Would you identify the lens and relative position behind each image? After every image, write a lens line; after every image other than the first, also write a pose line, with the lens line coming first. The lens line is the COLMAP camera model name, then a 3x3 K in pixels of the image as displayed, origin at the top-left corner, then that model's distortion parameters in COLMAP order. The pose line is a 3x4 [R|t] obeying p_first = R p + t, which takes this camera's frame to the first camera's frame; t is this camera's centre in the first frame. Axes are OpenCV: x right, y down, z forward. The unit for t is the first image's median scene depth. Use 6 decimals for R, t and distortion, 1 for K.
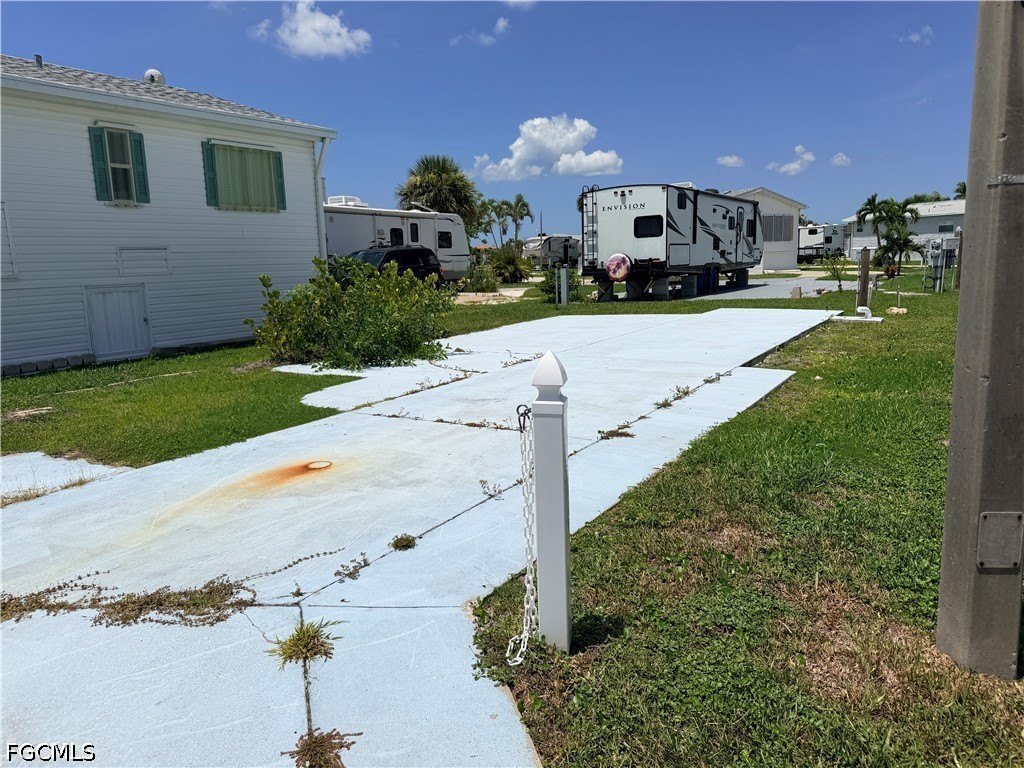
lens RADIAL K [[720.2, 0, 515.7], [0, 720.2, 385.8], [0, 0, 1]] dist [0.052007, -0.062127]
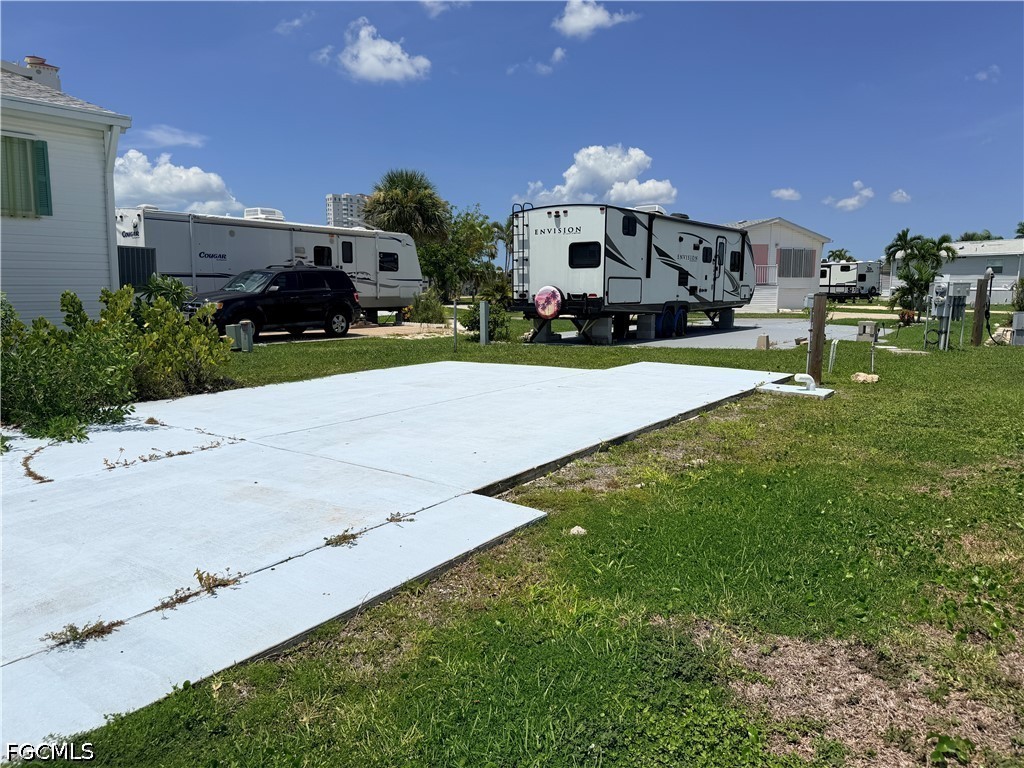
lens RADIAL K [[720.2, 0, 518.1], [0, 720.2, 384.9], [0, 0, 1]] dist [0.052007, -0.062127]
pose [[0.997339, 0.045020, -0.057349, 0.131052], [-0.046967, 0.998349, -0.033068, -0.033547], [0.055766, 0.035674, 0.997806, 0.145926]]
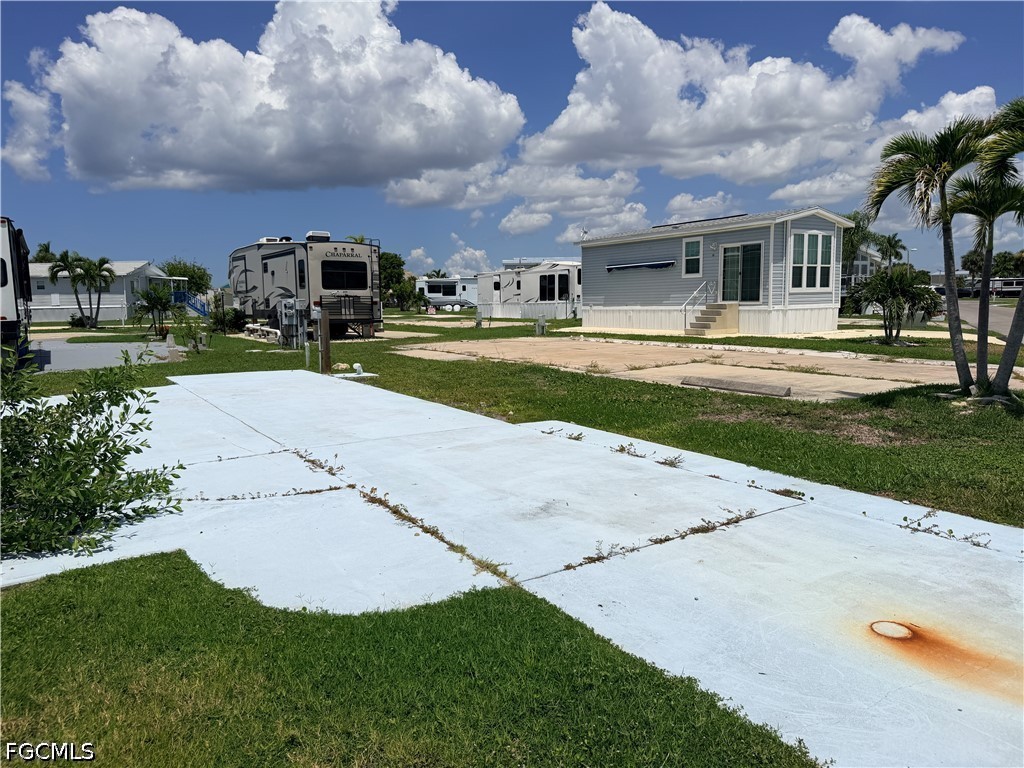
lens RADIAL K [[720.2, 0, 514.2], [0, 720.2, 383.9], [0, 0, 1]] dist [0.052007, -0.062127]
pose [[0.425705, -0.083547, 0.900997, -0.195406], [0.159665, 0.987040, 0.016087, -0.033501], [-0.890664, 0.137009, 0.433528, 0.199186]]
